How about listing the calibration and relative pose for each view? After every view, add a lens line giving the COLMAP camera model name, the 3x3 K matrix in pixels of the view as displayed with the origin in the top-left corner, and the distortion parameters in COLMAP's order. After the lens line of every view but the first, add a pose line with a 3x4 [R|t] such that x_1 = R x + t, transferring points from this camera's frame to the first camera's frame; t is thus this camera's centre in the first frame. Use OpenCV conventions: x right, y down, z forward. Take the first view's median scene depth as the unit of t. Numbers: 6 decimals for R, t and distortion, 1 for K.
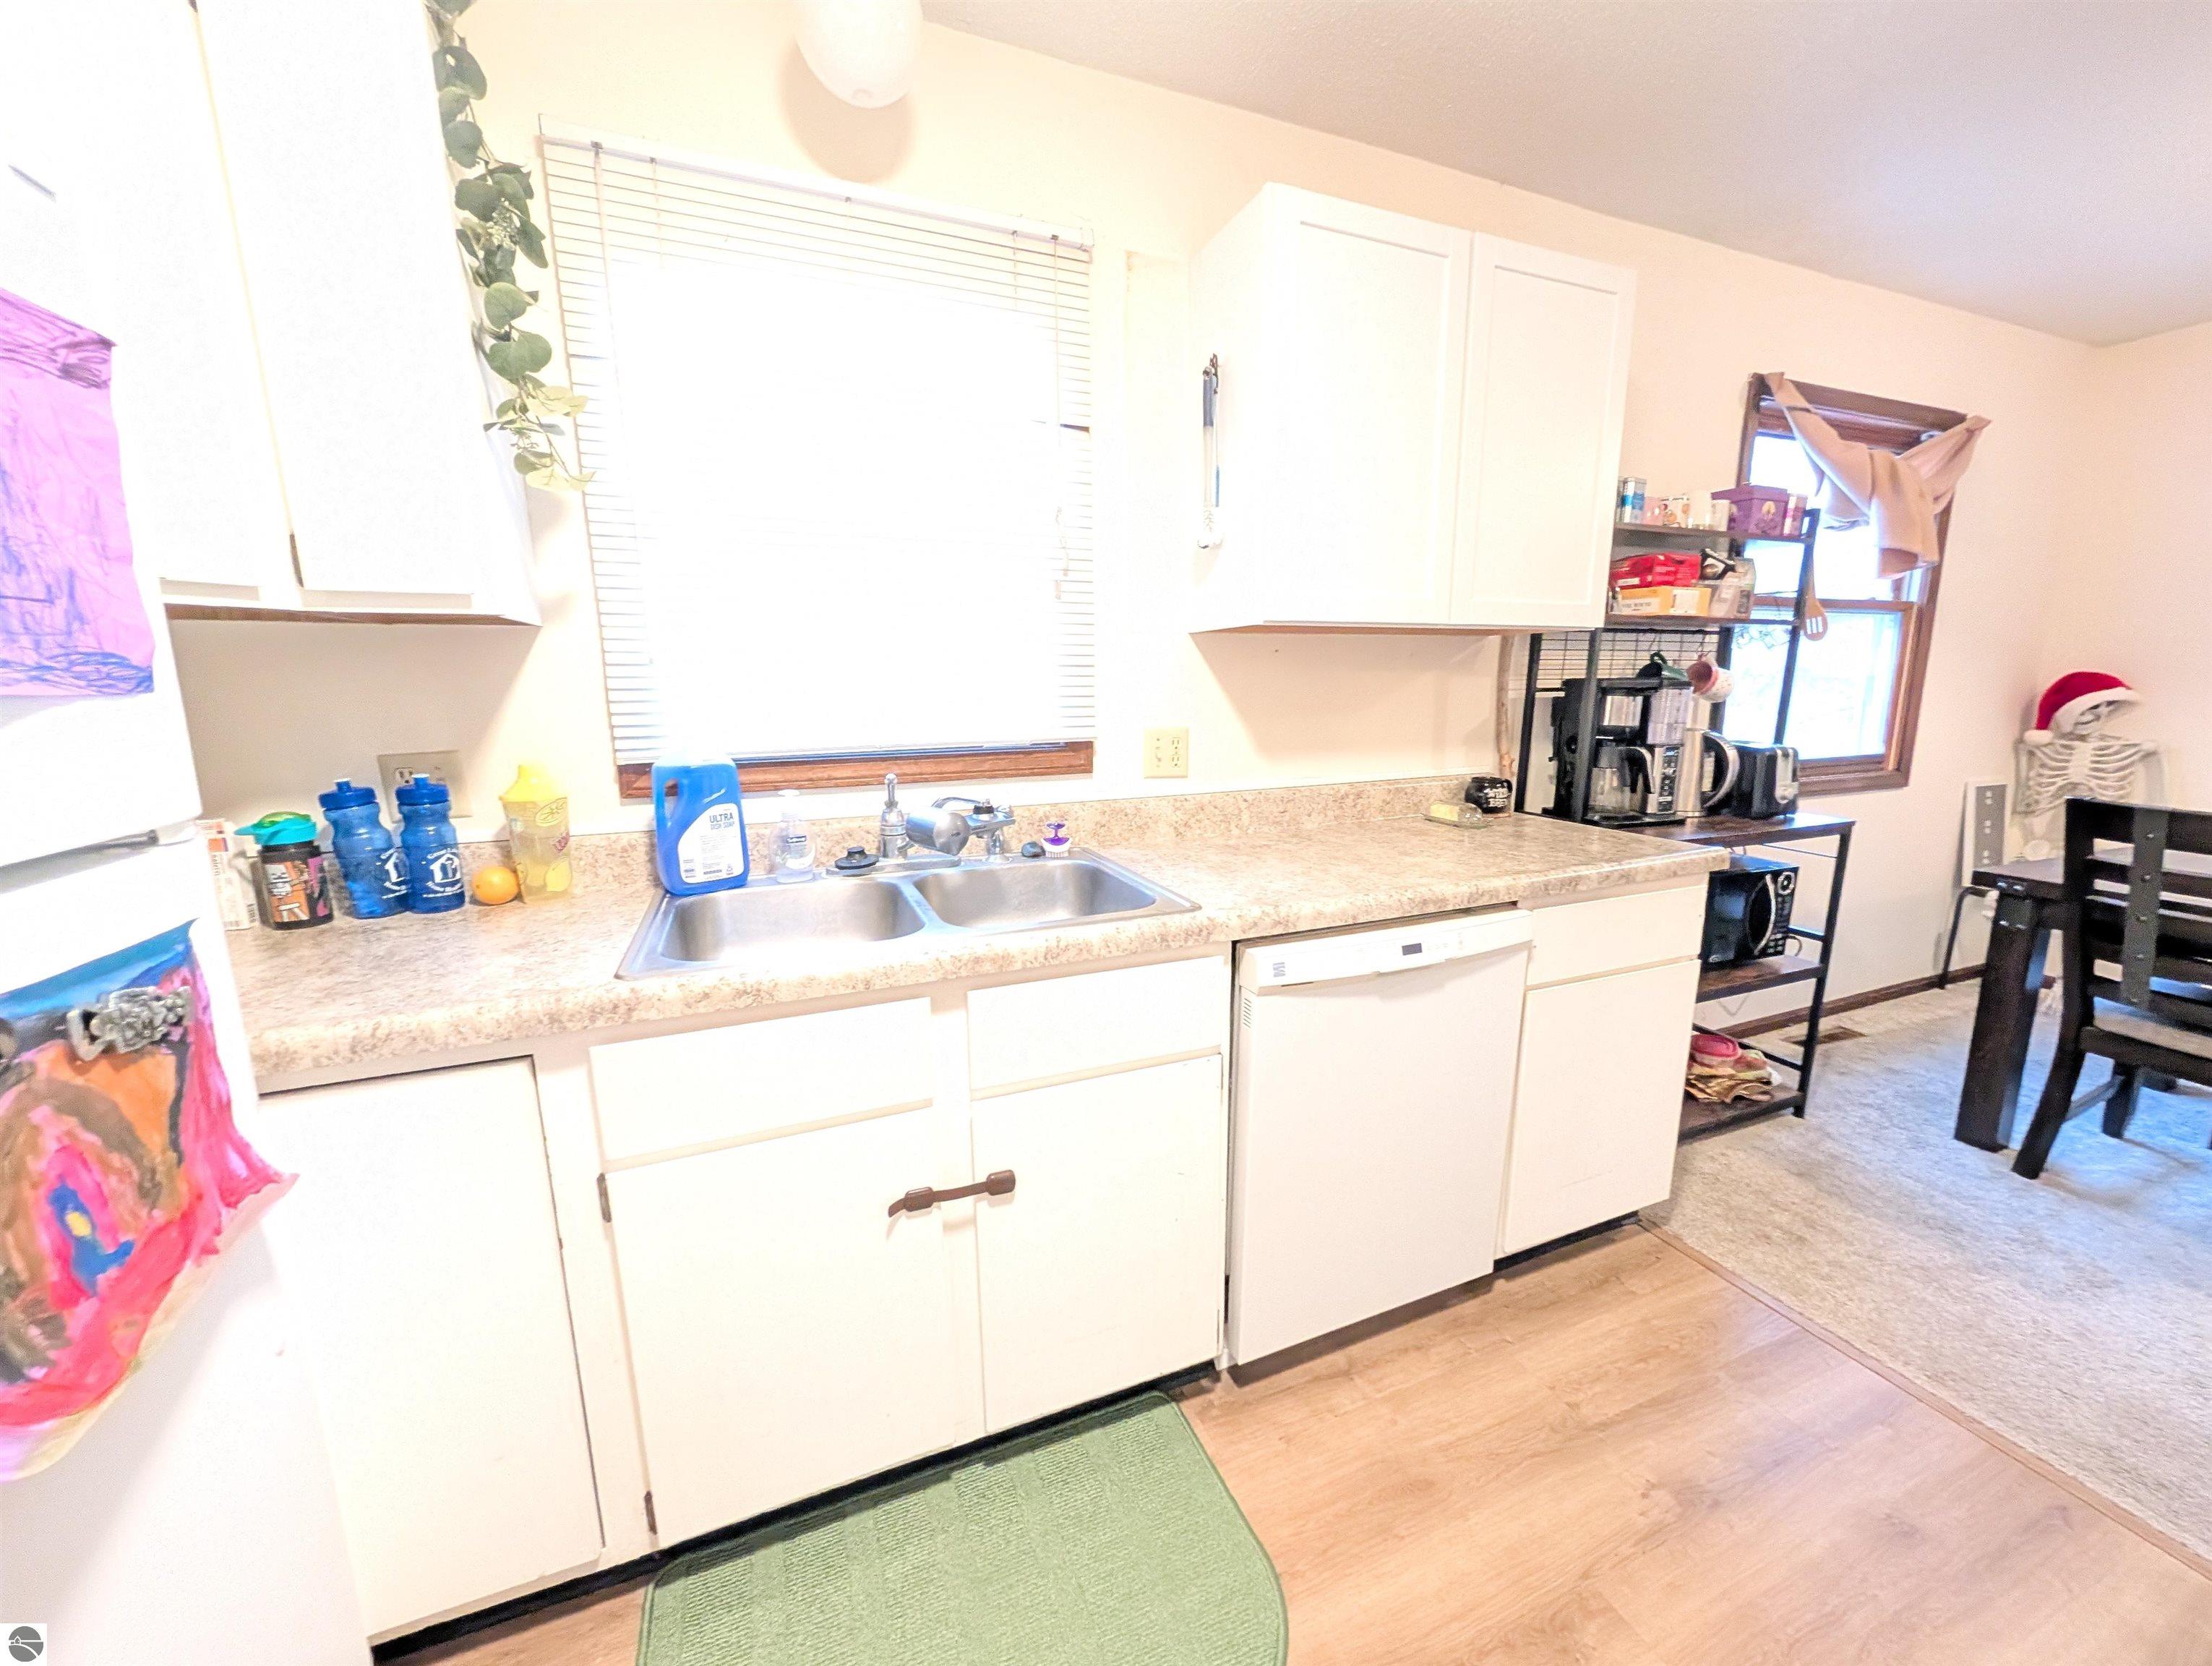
lens RADIAL K [[841.6, 0, 1107.9], [0, 841.6, 838.9], [0, 0, 1]] dist [0.000620, 0.000309]
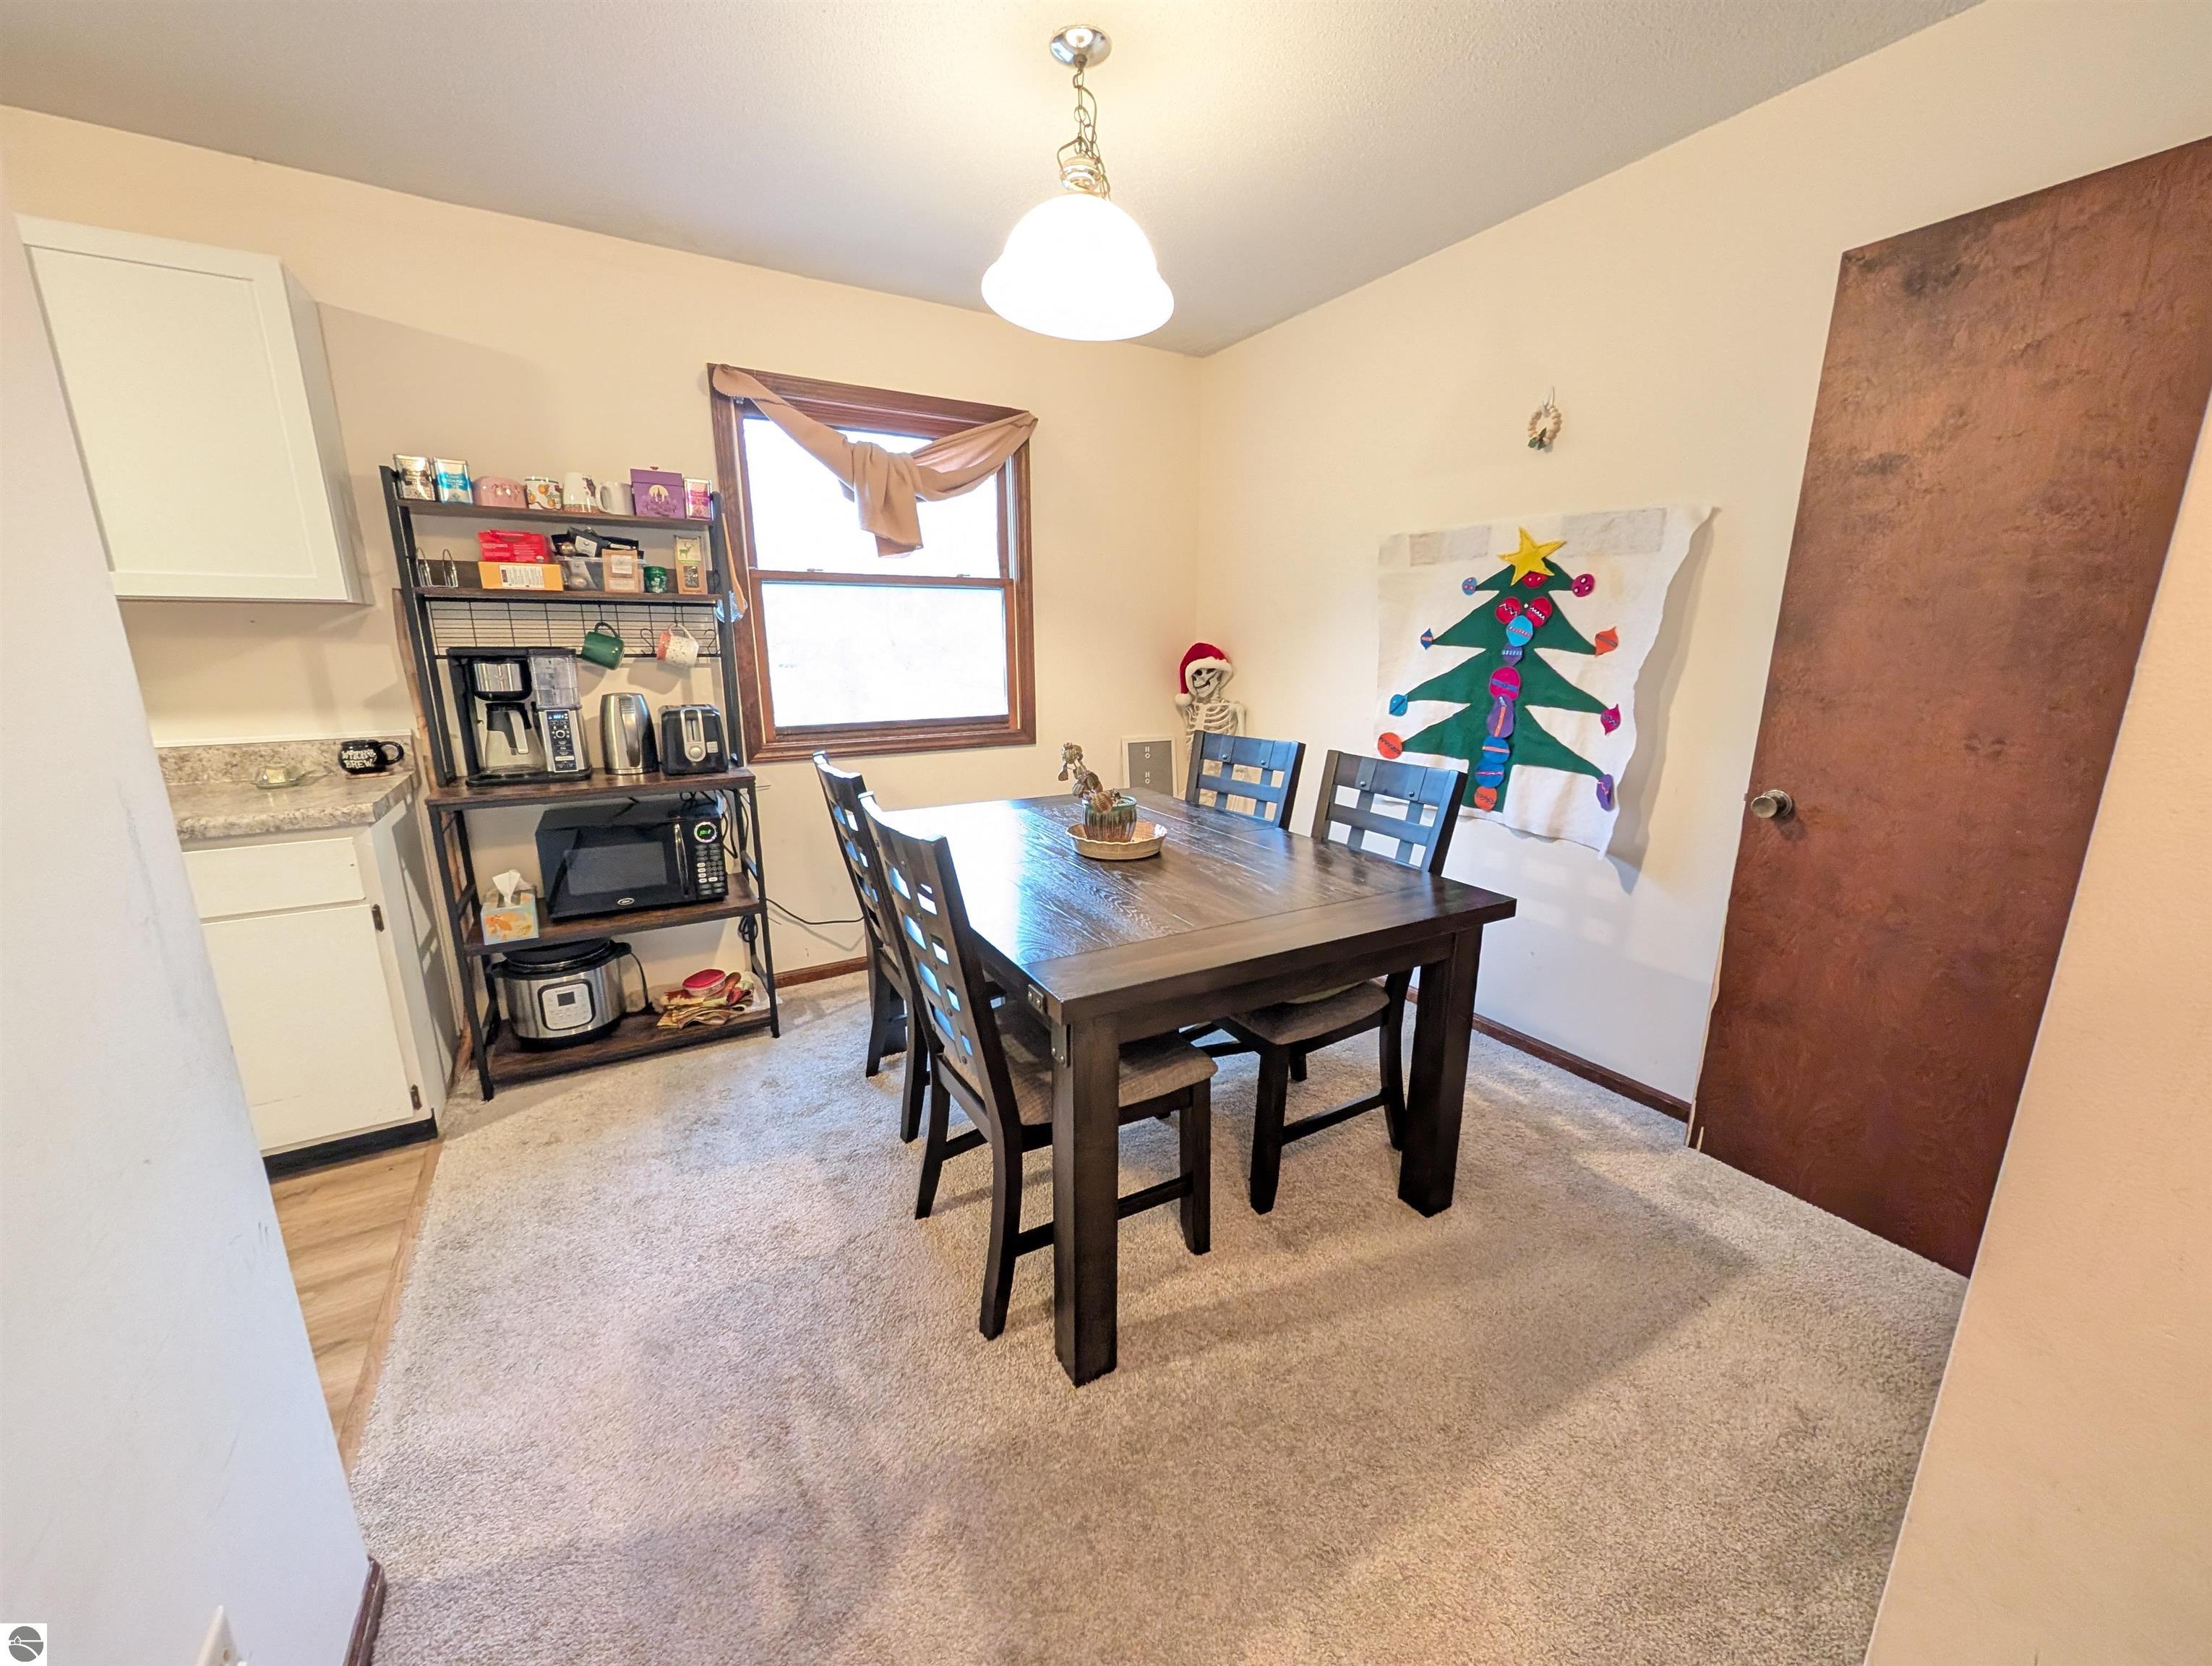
lens RADIAL K [[843.1, 0, 1113.4], [0, 843.1, 842.1], [0, 0, 1]] dist [-0.000916, 0.000120]
pose [[0.987772, -0.026731, 0.153600, 1.536123], [0.018659, 0.998380, 0.053755, 0.020123], [-0.154788, -0.050231, 0.986670, -0.257938]]
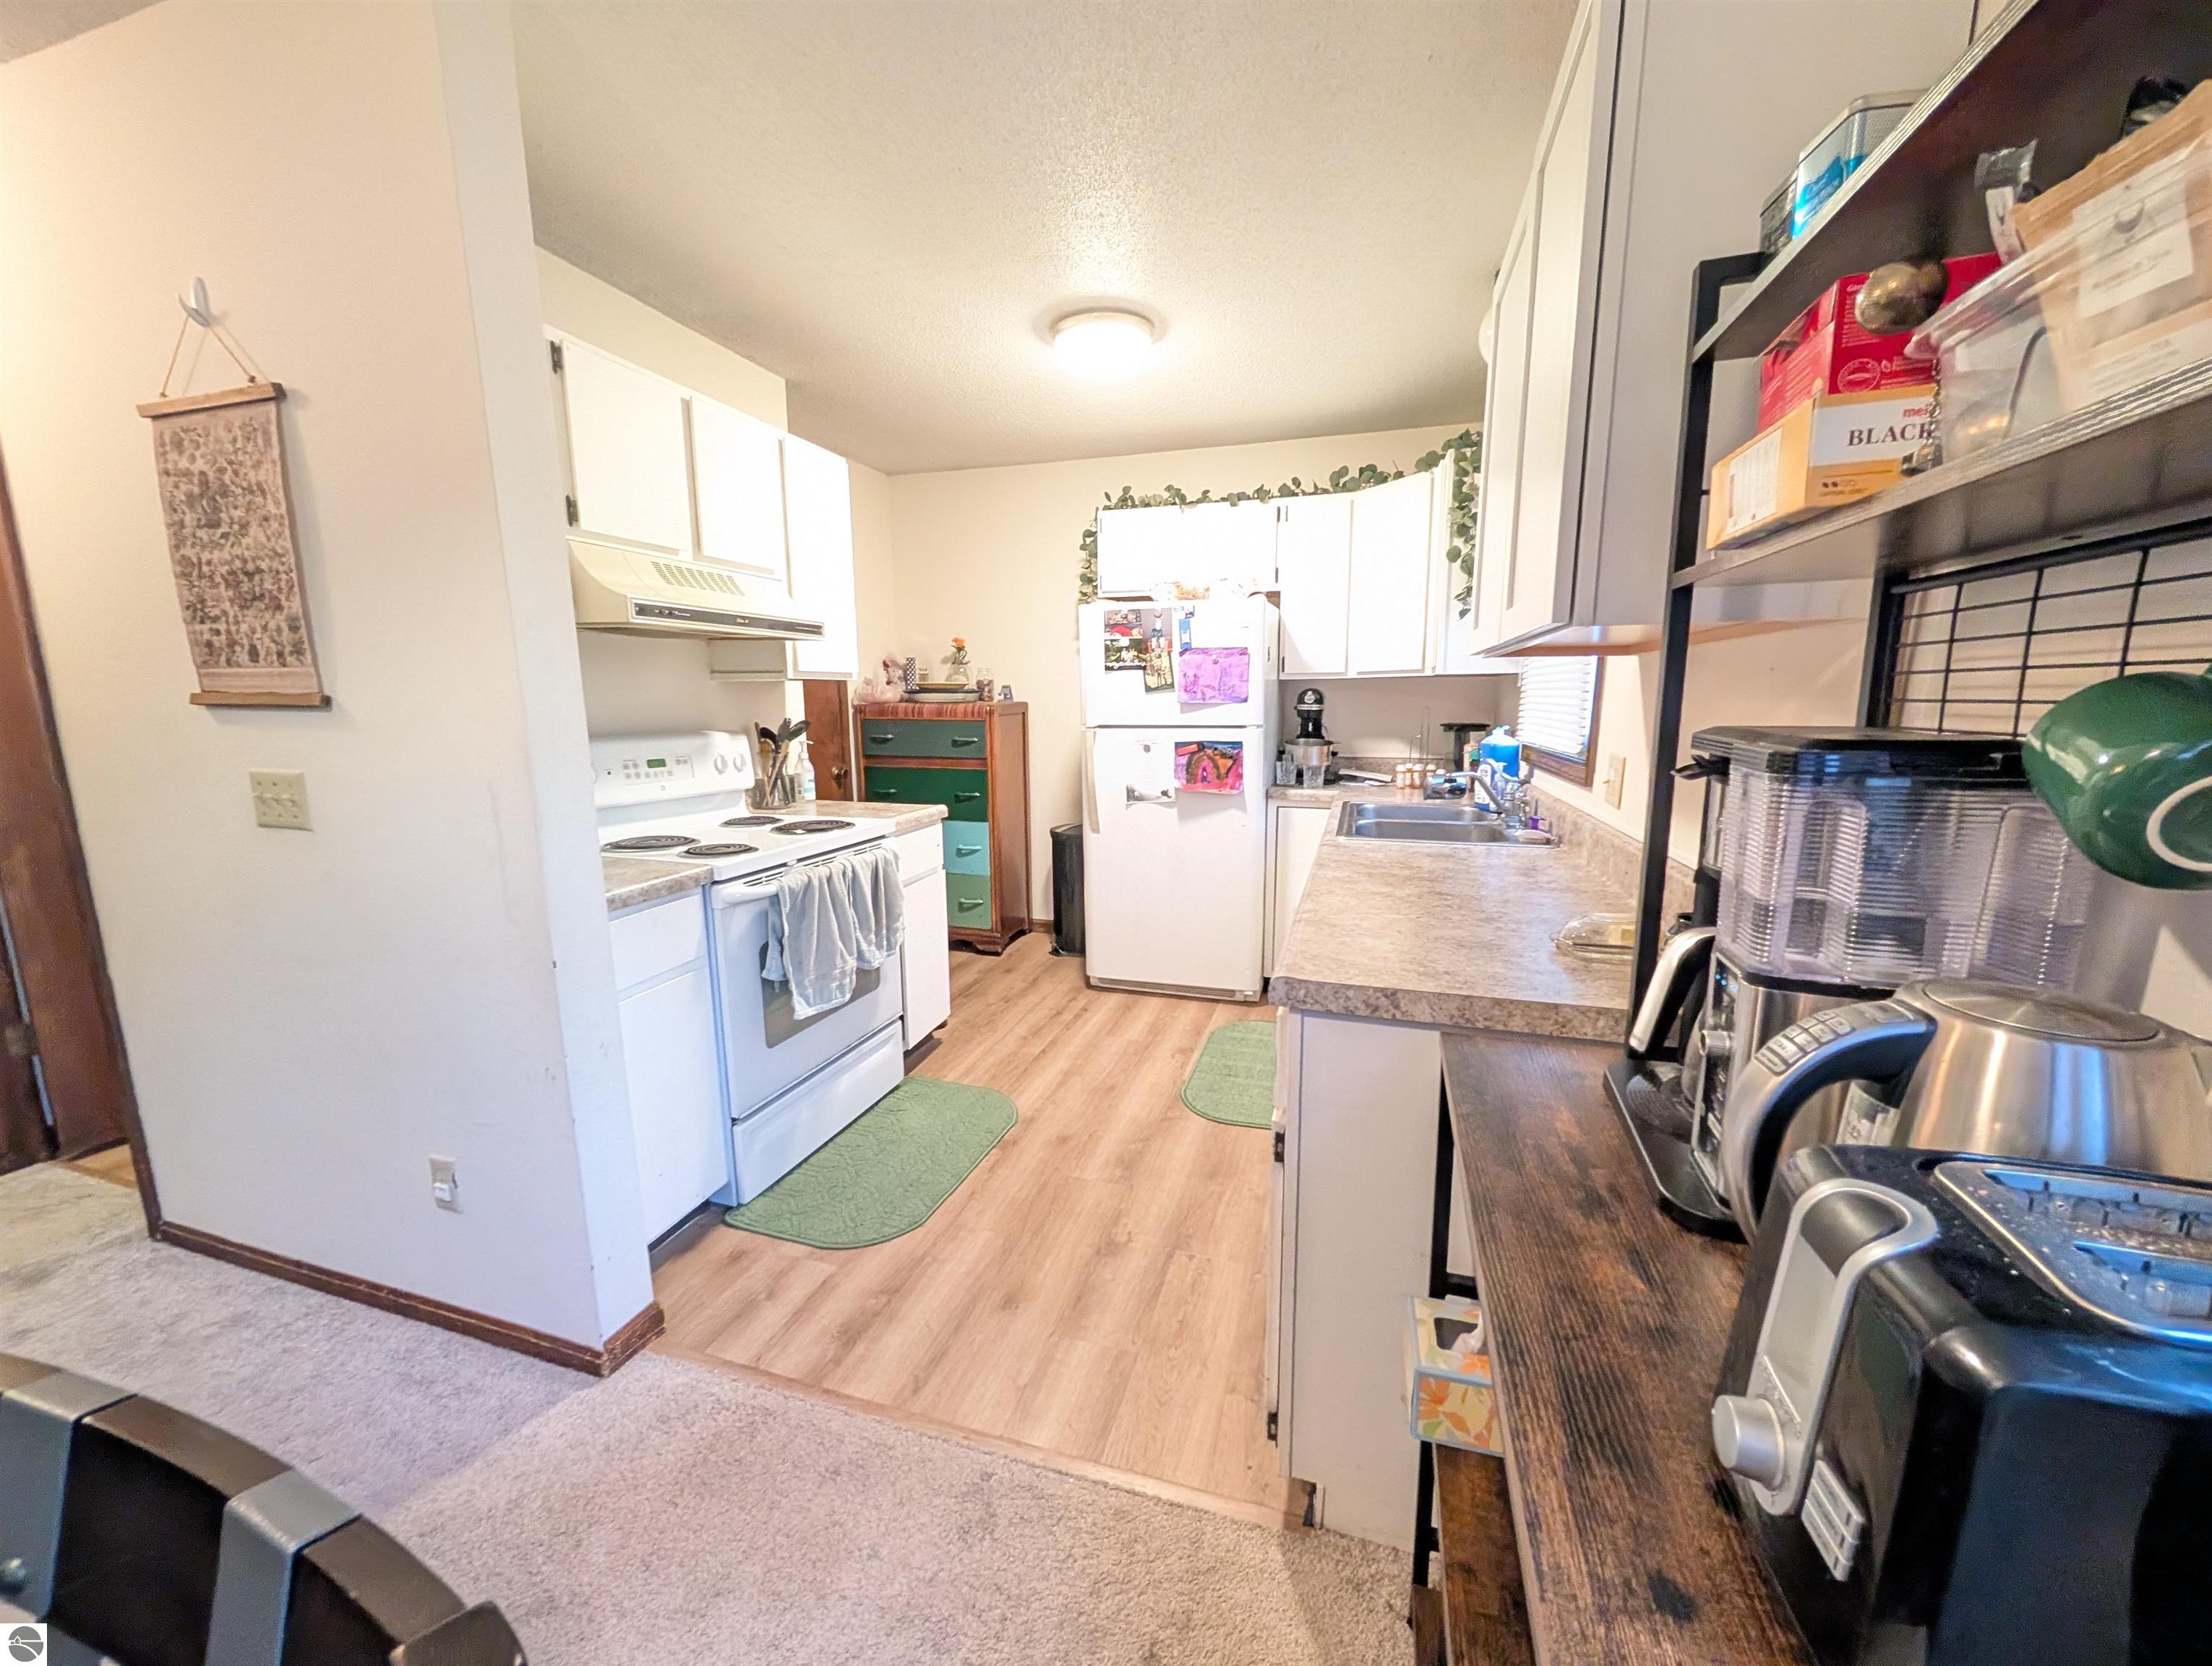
lens RADIAL K [[843.1, 0, 1113.4], [0, 843.1, 842.1], [0, 0, 1]] dist [-0.000916, 0.000120]
pose [[-0.629463, 0.145702, -0.763248, 1.315976], [-0.132589, 0.947716, 0.290265, -0.266457], [0.765635, 0.283909, -0.577234, 1.264596]]
